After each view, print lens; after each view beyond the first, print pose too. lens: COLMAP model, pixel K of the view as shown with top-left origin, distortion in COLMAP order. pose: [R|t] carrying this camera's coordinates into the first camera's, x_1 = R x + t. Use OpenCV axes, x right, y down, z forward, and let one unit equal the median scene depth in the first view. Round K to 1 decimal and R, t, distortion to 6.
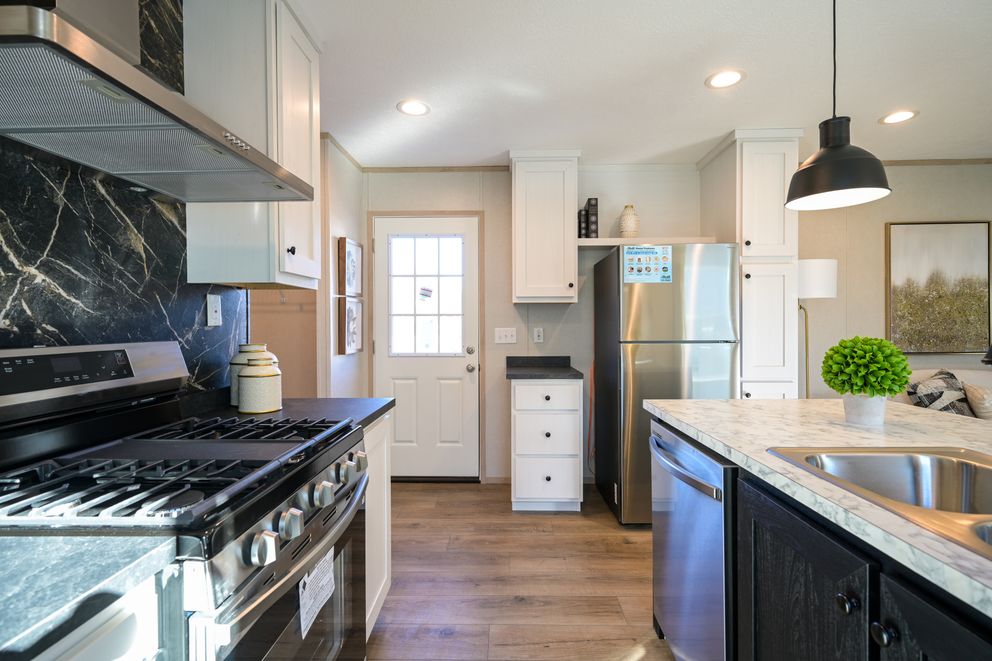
lens RADIAL K [[466.6, 0, 496.2], [0, 466.6, 329.6], [0, 0, 1]] dist [0.000098, 0.000130]
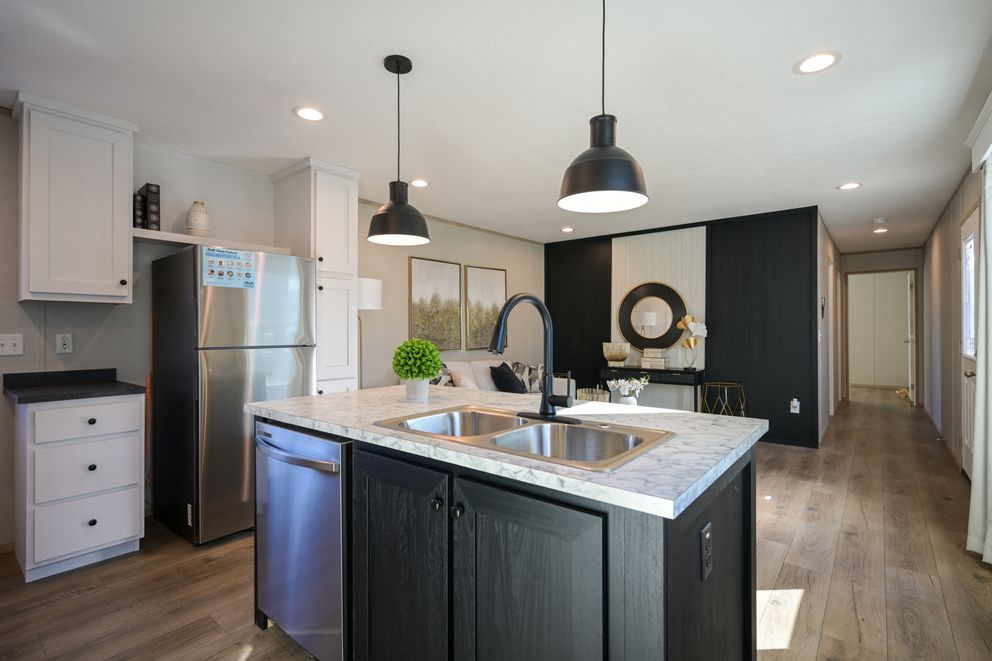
lens RADIAL K [[466.6, 0, 496.2], [0, 466.6, 329.6], [0, 0, 1]] dist [0.000098, 0.000130]
pose [[0.612491, 0.005173, 0.790461, -0.098994], [0.005226, 0.999930, -0.010593, 0.001389], [-0.790461, 0.010620, 0.612421, -0.037466]]
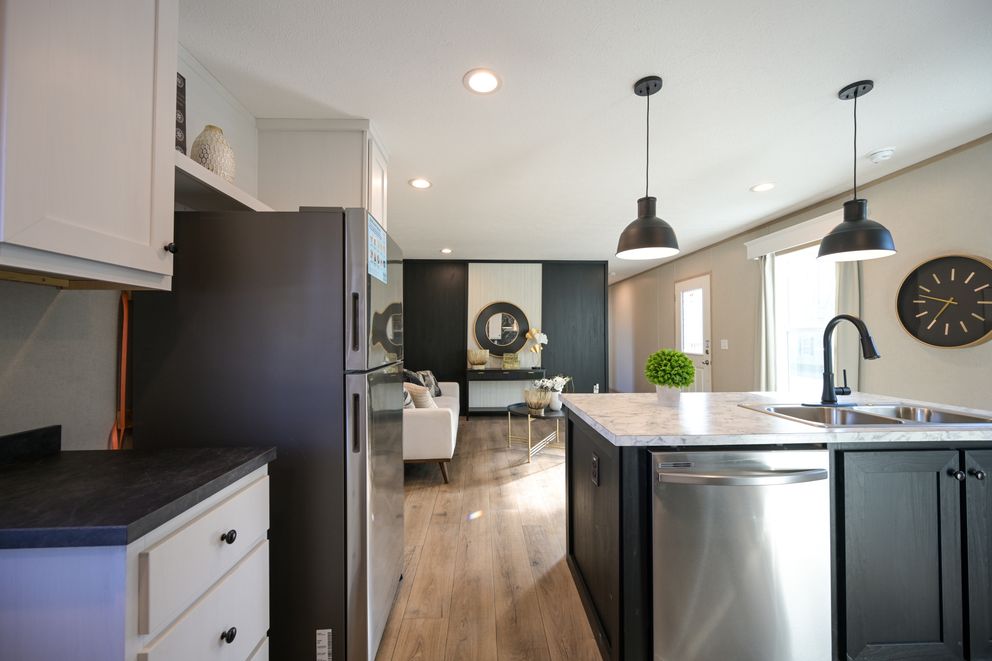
lens RADIAL K [[389.6, 0, 495.3], [0, 389.6, 330.7], [0, 0, 1]] dist [-0.001300, -0.000111]
pose [[-0.063095, 0.023553, 0.997730, -0.225513], [0.010410, 0.999683, -0.022941, -0.011502], [-0.997953, 0.008939, -0.063320, 0.810633]]
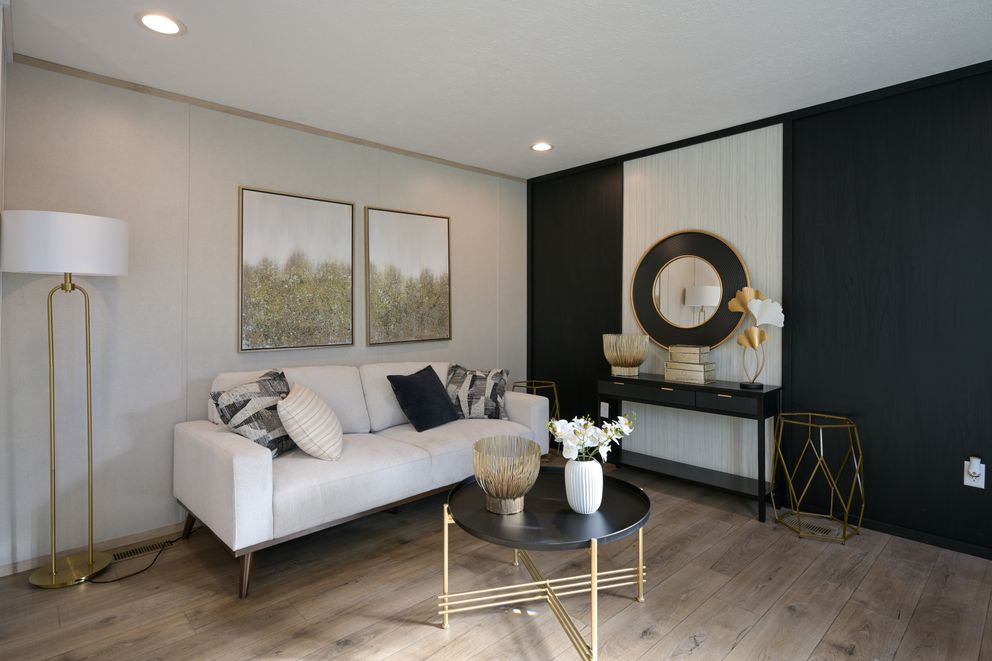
lens RADIAL K [[513.1, 0, 496.9], [0, 513.1, 302.5], [0, 0, 1]] dist [-0.001474, -0.000208]
pose [[0.713173, 0.018153, 0.700753, 0.646544], [0.000670, 0.999647, -0.026578, -0.008240], [-0.700988, 0.019425, 0.712909, 0.081855]]
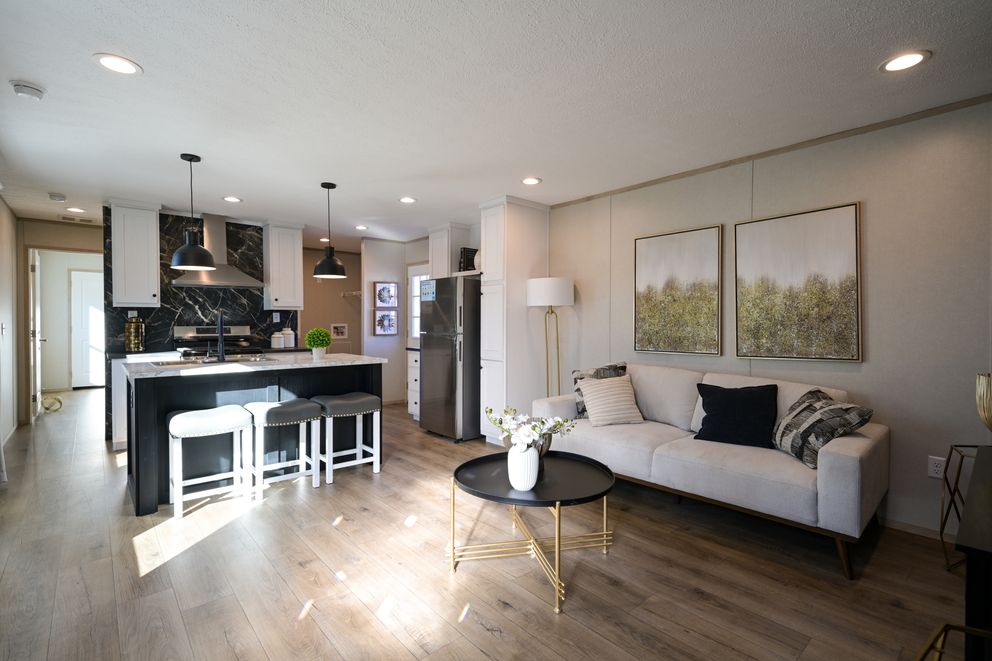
lens RADIAL K [[463.2, 0, 496.0], [0, 463.2, 330.5], [0, 0, 1]] dist [0.001210, -0.000454]
pose [[0.676474, 0.021555, -0.736151, 1.746042], [-0.014100, 0.999767, 0.016316, -0.014690], [0.736331, -0.000658, 0.676621, -0.047583]]
